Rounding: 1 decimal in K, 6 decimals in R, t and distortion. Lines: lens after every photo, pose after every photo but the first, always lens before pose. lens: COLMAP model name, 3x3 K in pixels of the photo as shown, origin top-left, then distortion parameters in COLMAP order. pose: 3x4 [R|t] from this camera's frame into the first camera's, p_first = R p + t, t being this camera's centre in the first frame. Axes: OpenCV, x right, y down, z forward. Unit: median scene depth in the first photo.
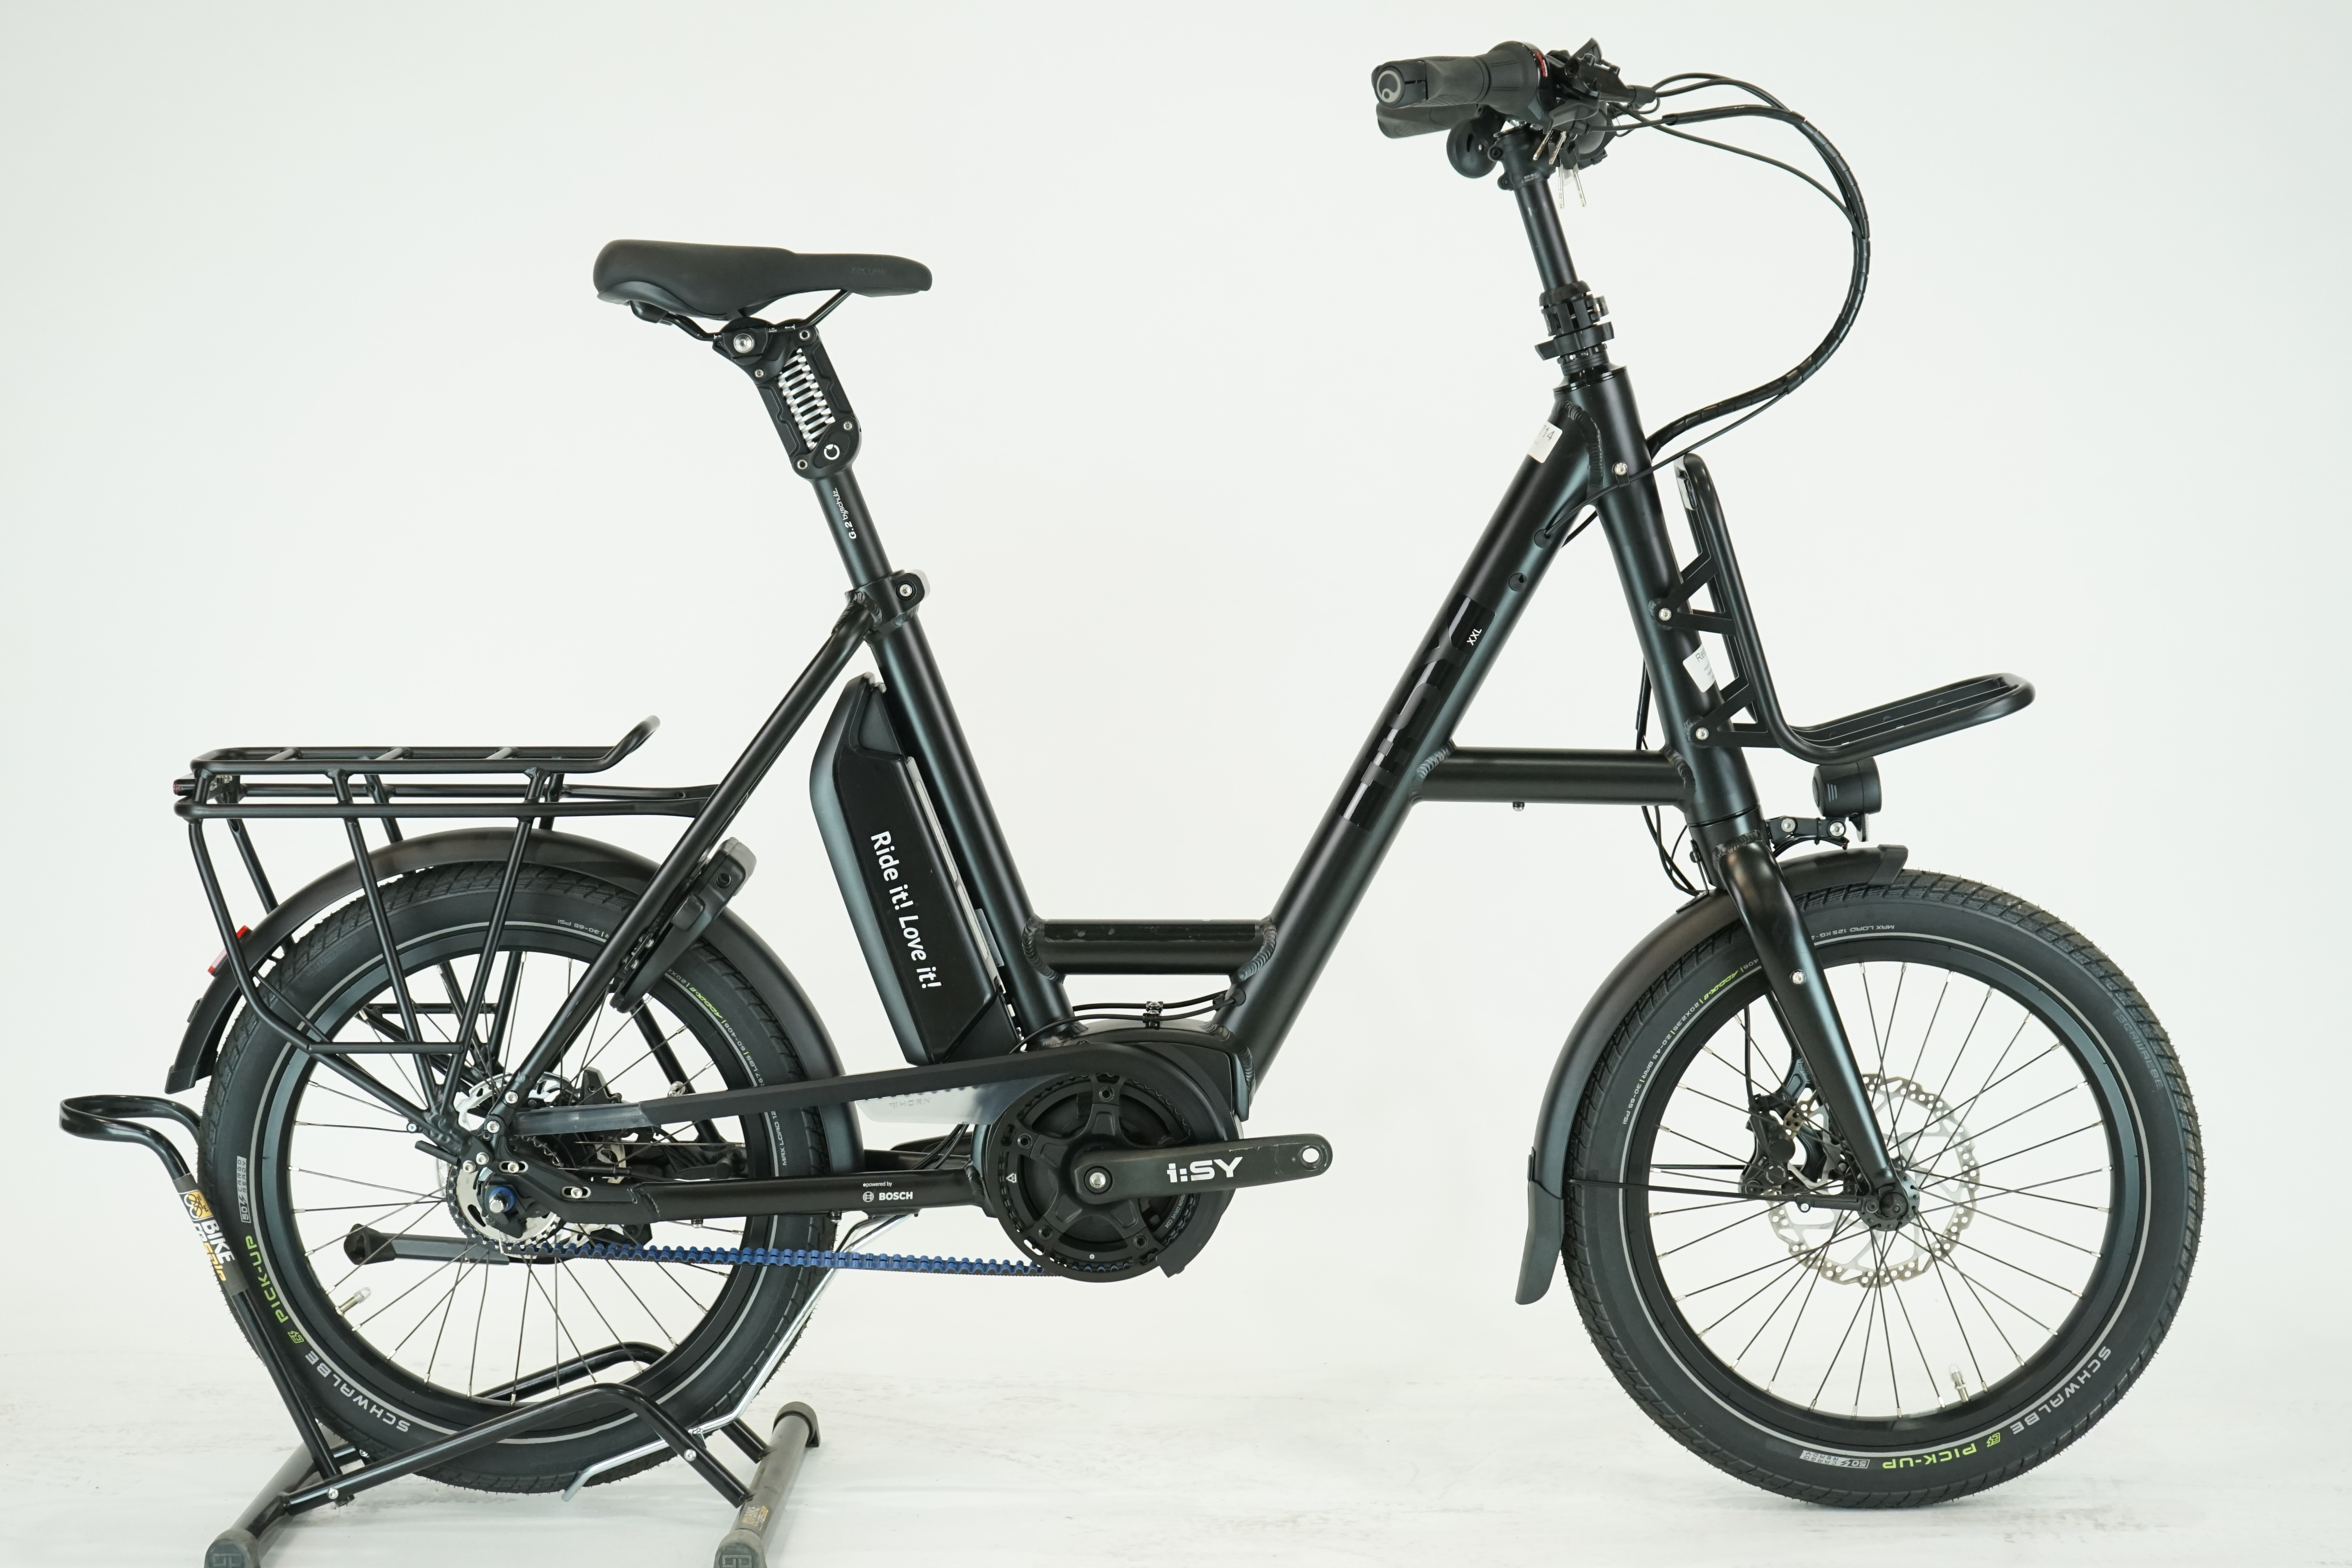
lens RADIAL K [[4079.6, 0, 1171.2], [0, 4079.6, 782.6], [0, 0, 1]] dist [-0.074019, 0.000000]
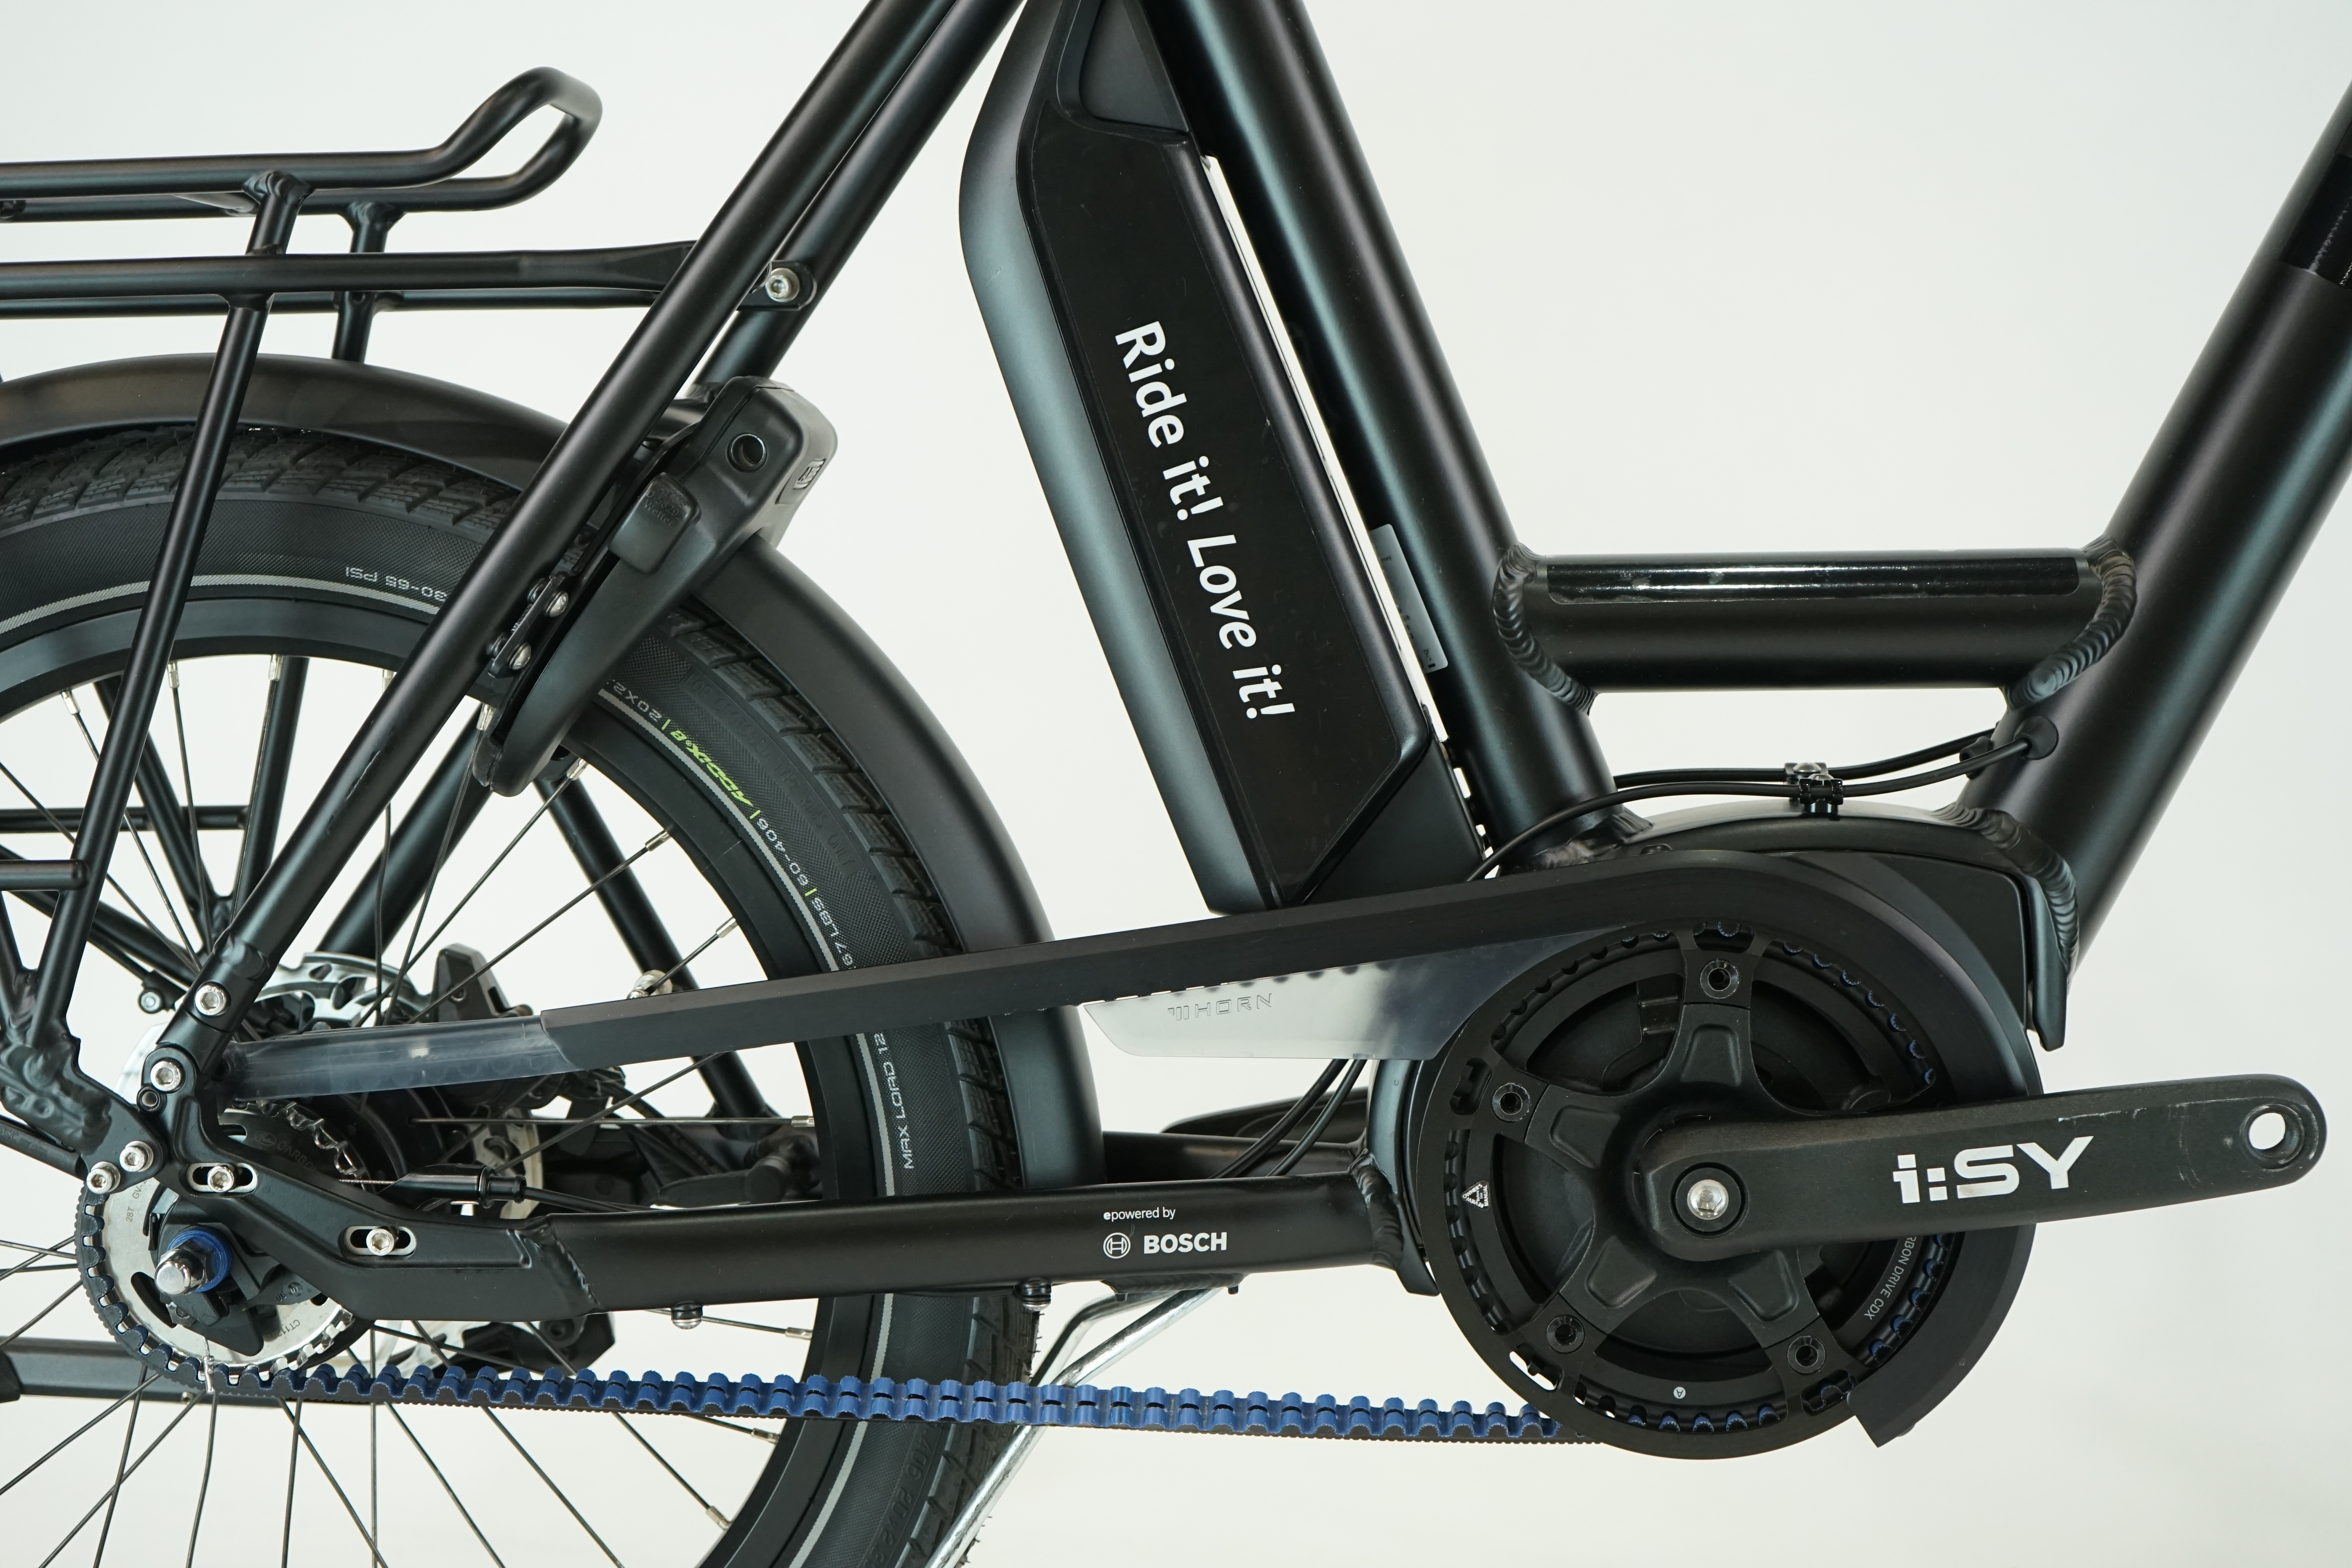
lens RADIAL K [[3503.3, 0, 1181.7], [0, 3503.3, 787.8], [0, 0, 1]] dist [0.004517, 0.000000]
pose [[0.998944, -0.011960, -0.044368, -0.052062], [0.011001, 0.999702, -0.021793, 0.064169], [0.044616, 0.021282, 0.998778, 0.654523]]
